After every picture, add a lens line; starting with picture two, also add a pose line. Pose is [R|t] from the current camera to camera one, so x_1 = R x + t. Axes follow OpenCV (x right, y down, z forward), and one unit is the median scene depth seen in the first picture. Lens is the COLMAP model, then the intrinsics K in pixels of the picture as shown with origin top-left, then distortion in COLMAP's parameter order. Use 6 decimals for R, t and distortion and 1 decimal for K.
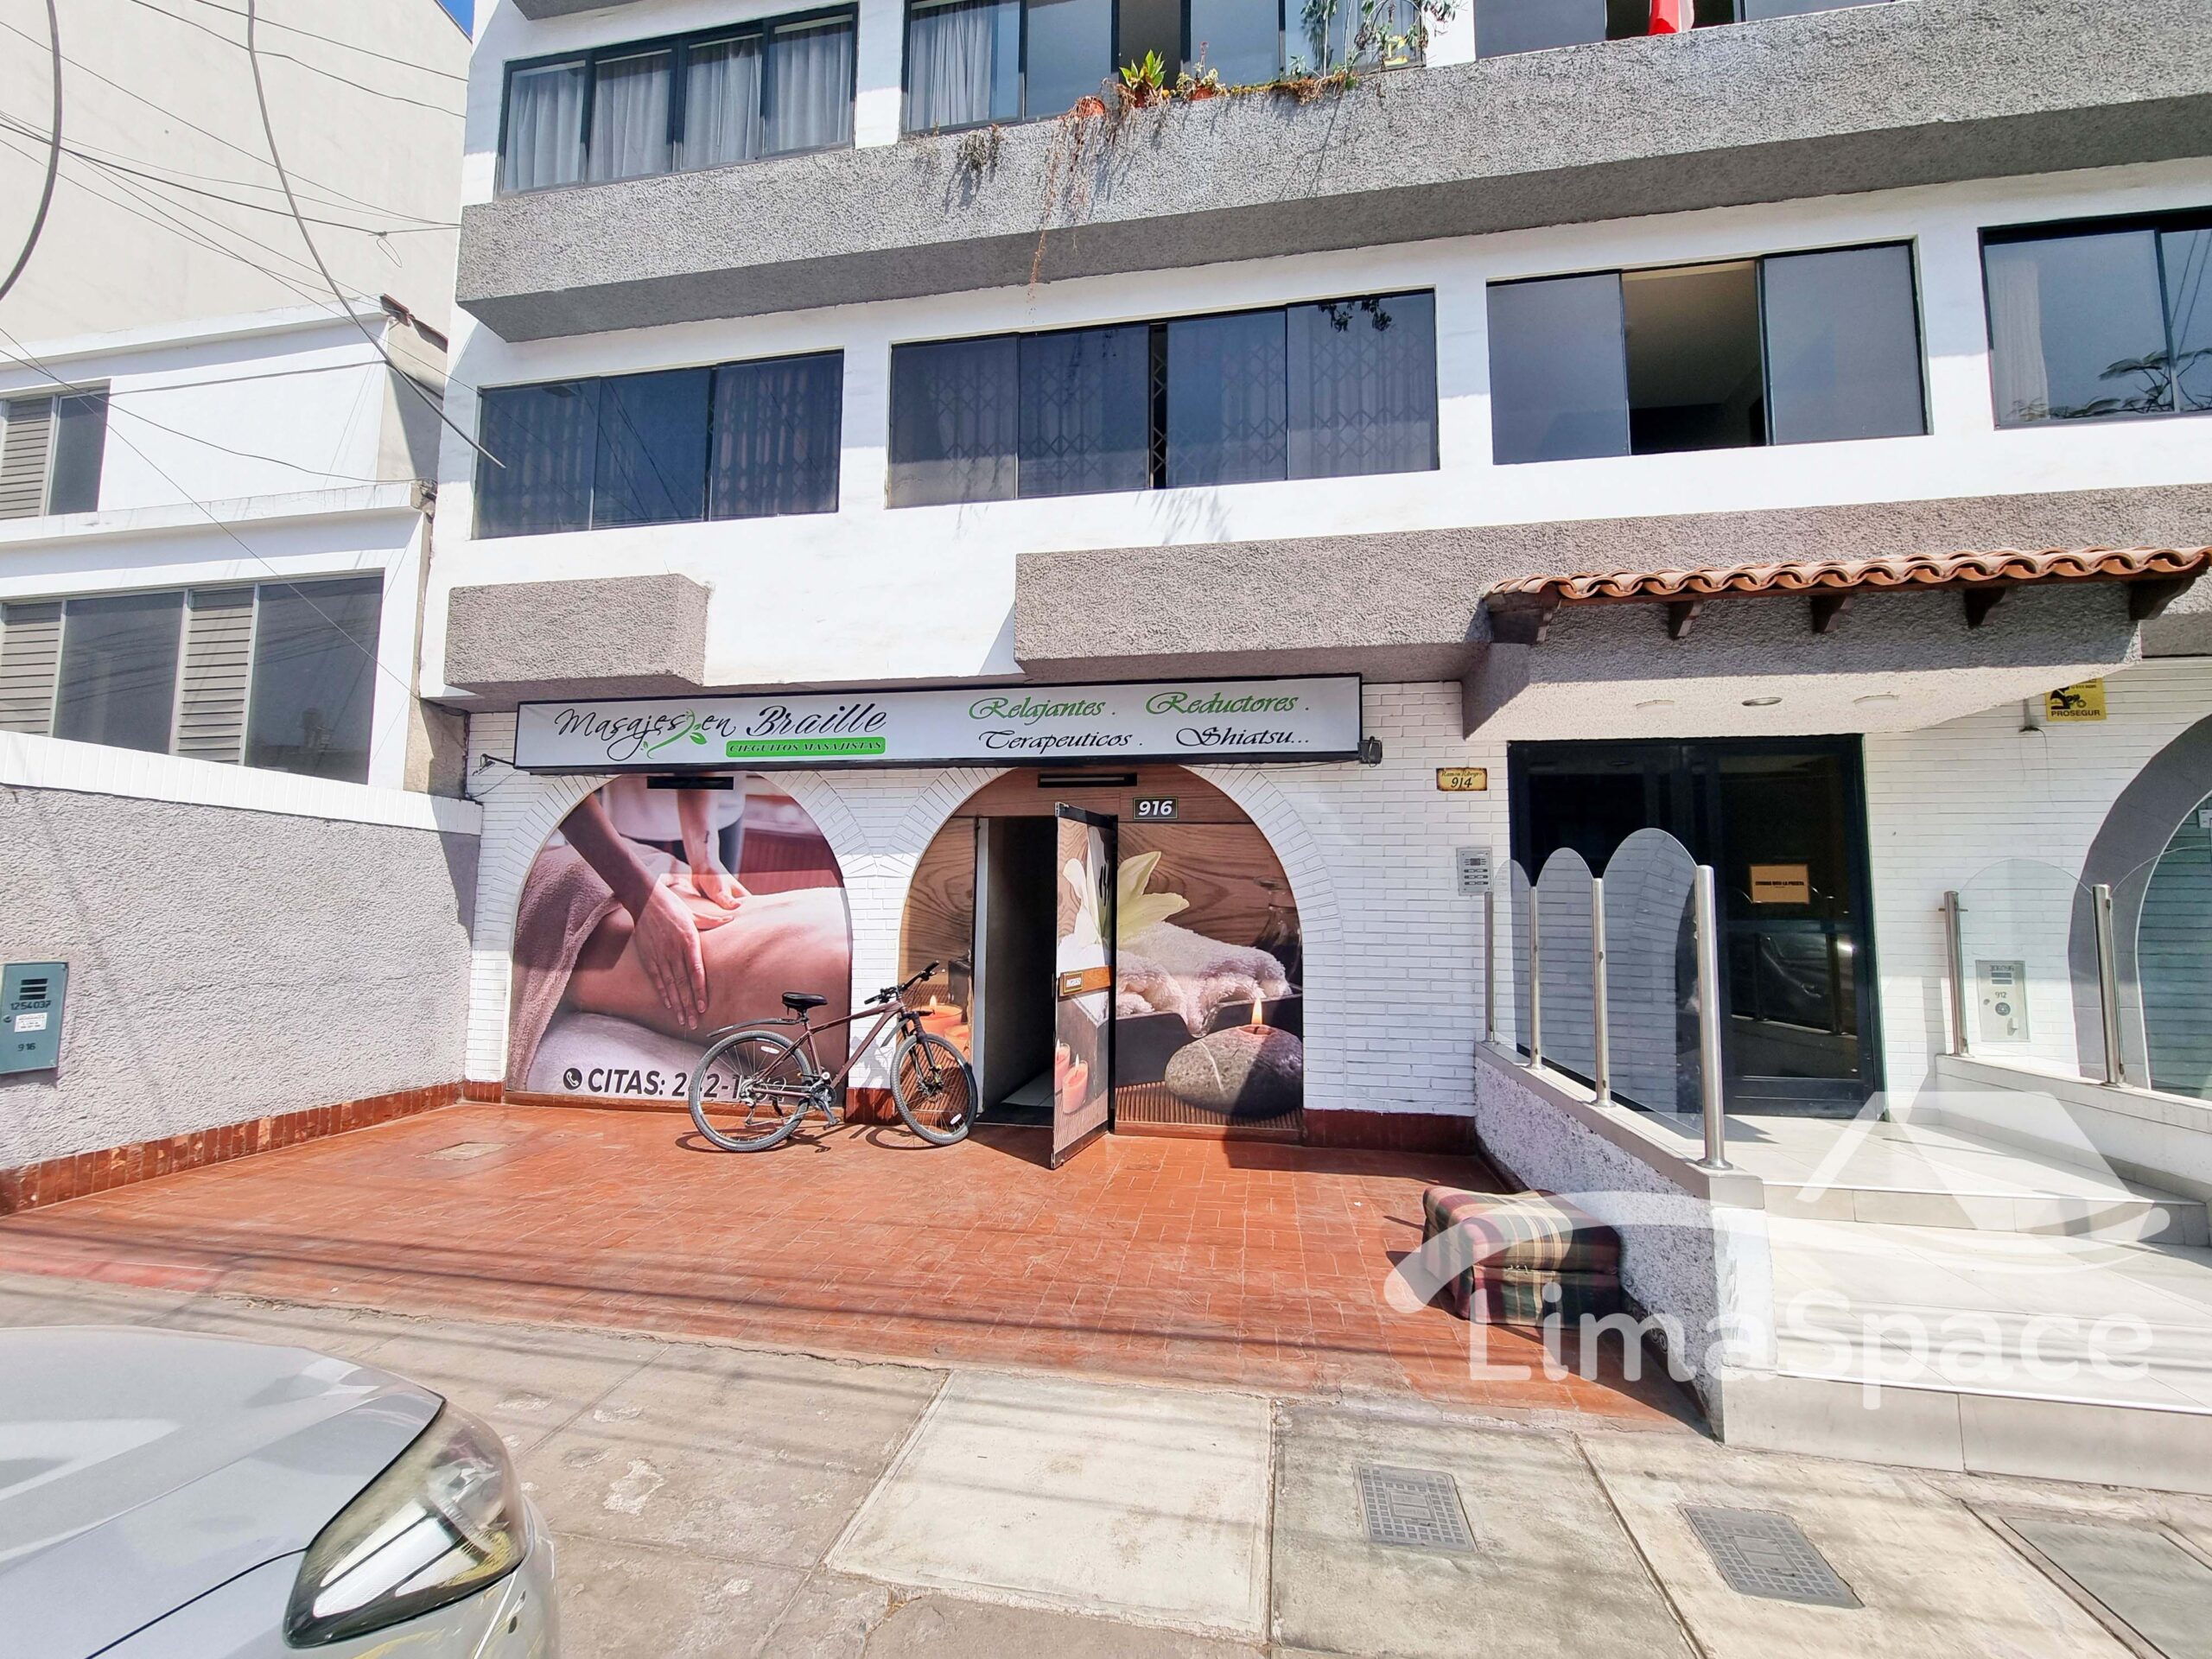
lens RADIAL K [[921.8, 0, 1095.9], [0, 921.8, 830.2], [0, 0, 1]] dist [-0.000721, -0.000192]
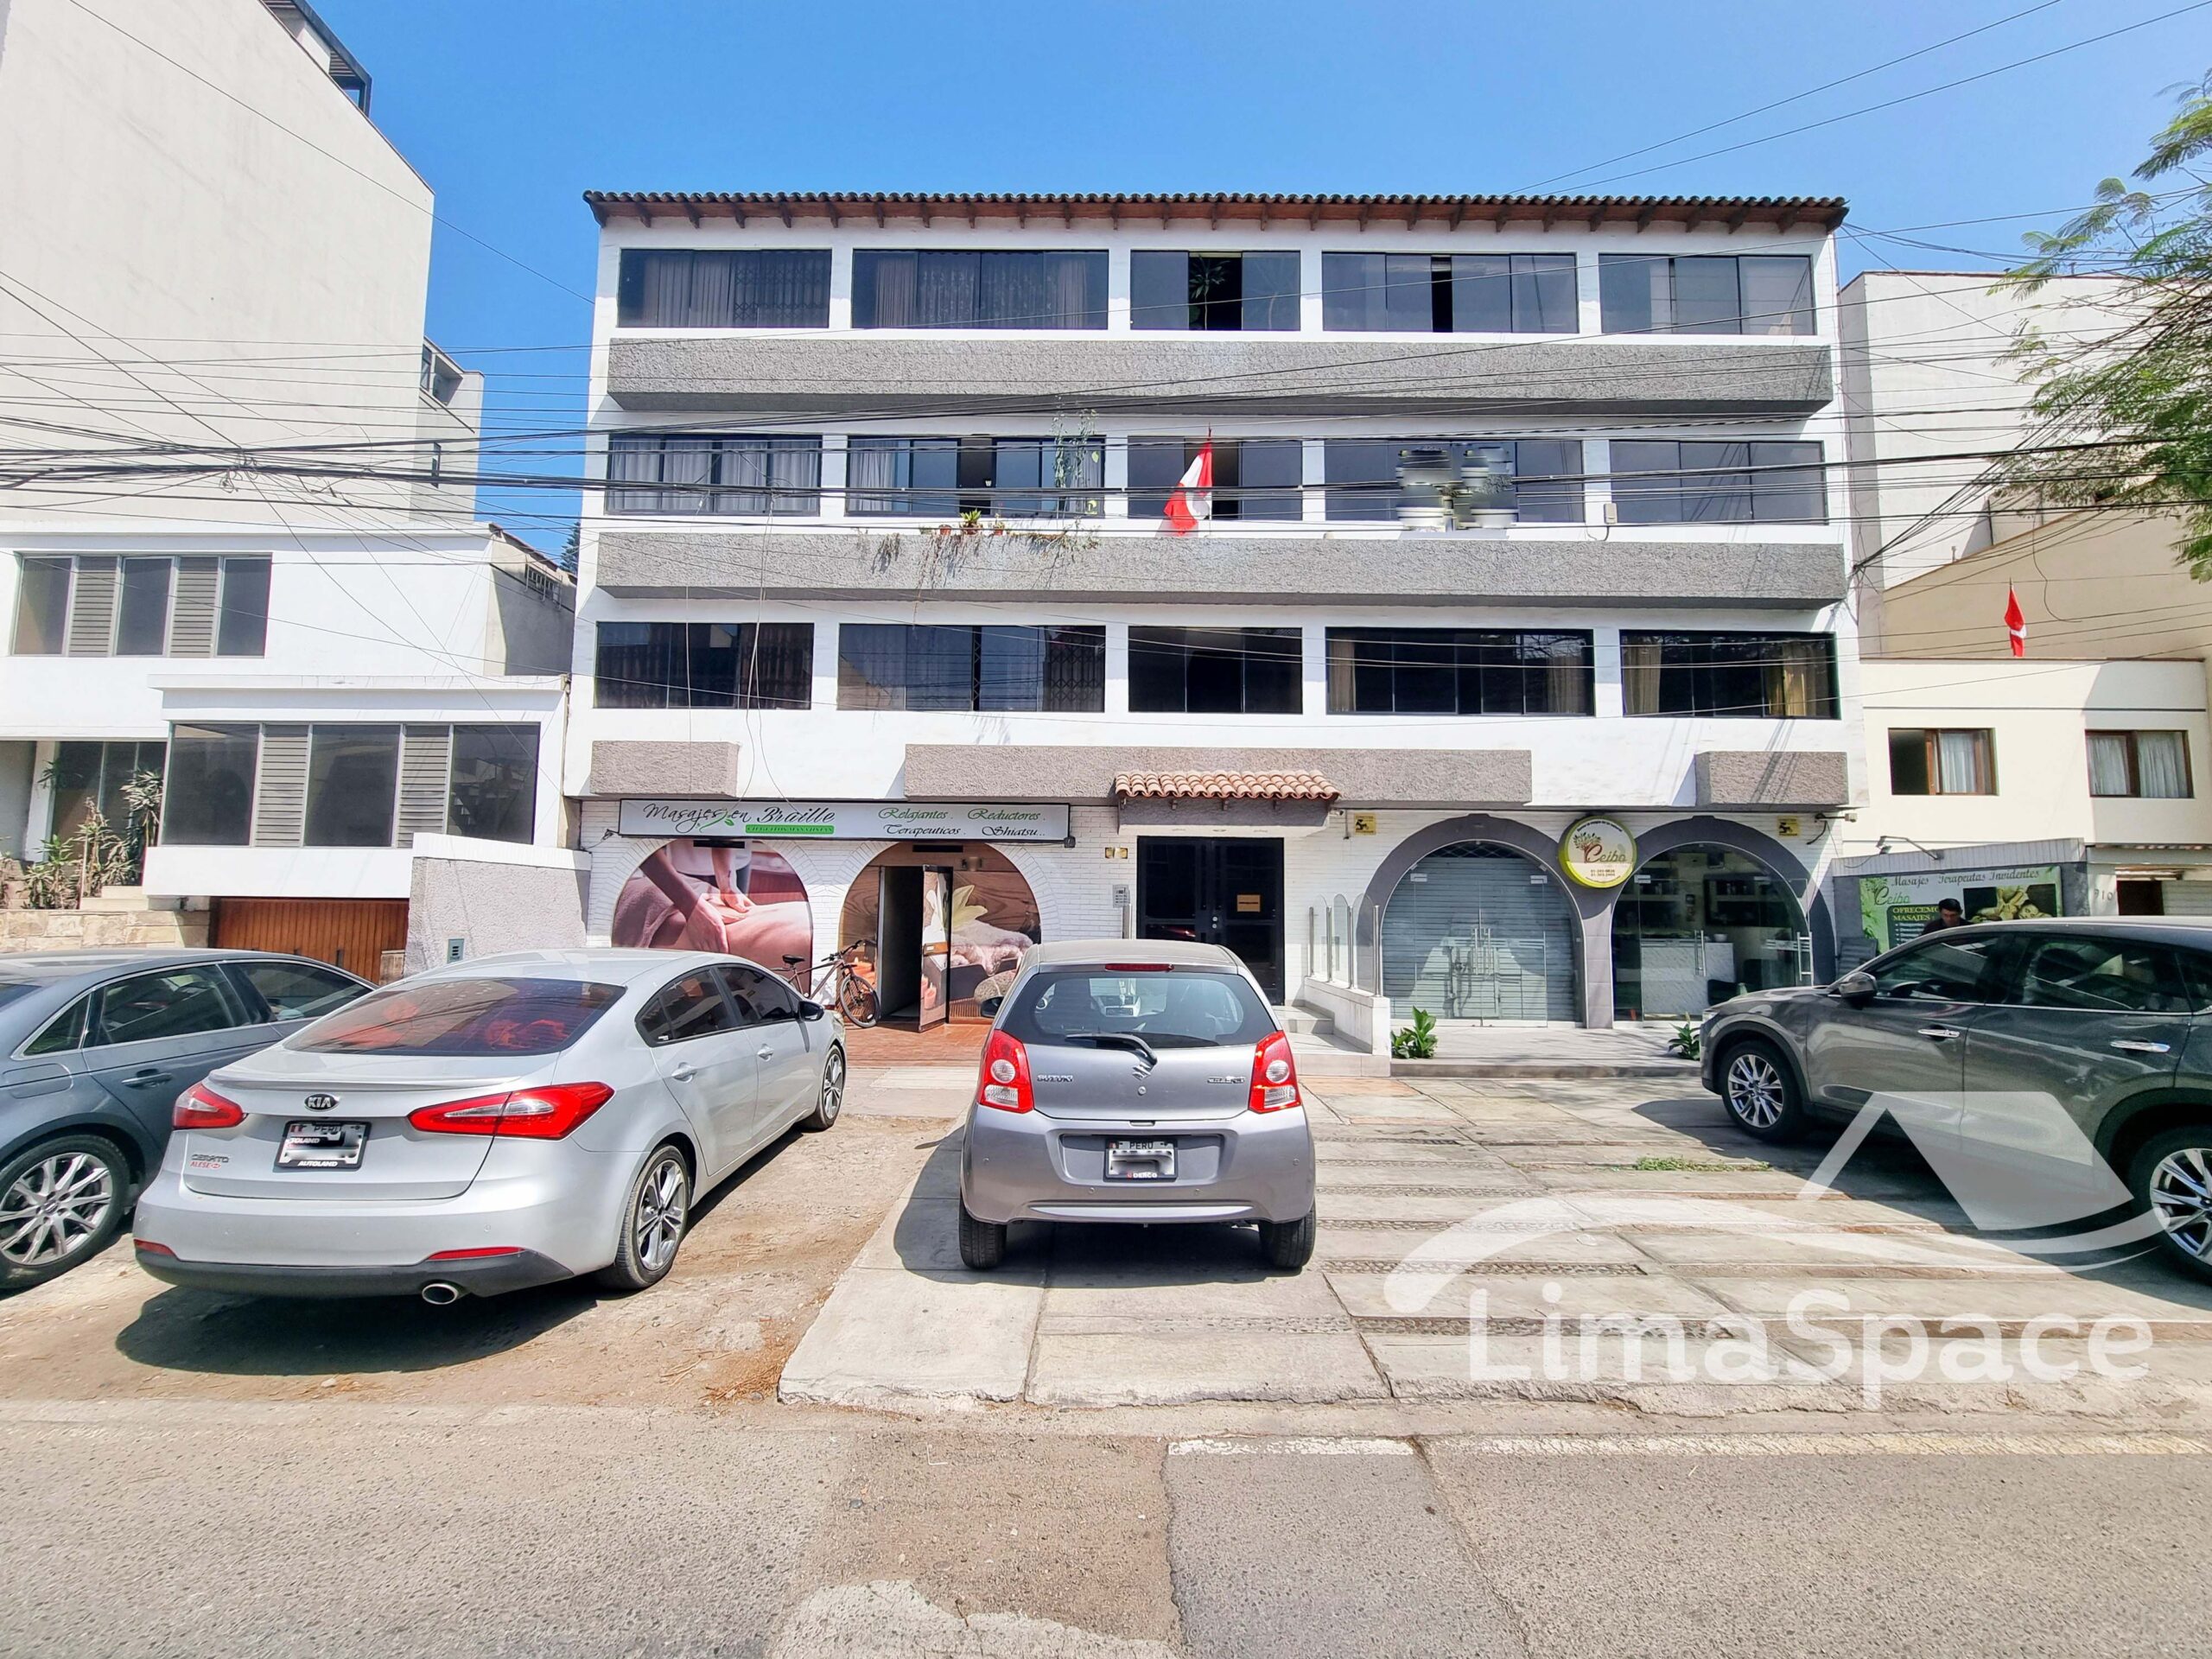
lens RADIAL K [[921.8, 0, 1095.9], [0, 921.8, 830.2], [0, 0, 1]] dist [-0.000721, -0.000192]
pose [[0.985907, 0.016322, 0.166494, -0.005242], [-0.017514, 0.999830, 0.005693, -0.112895], [-0.166373, -0.008529, 0.986026, -1.034204]]
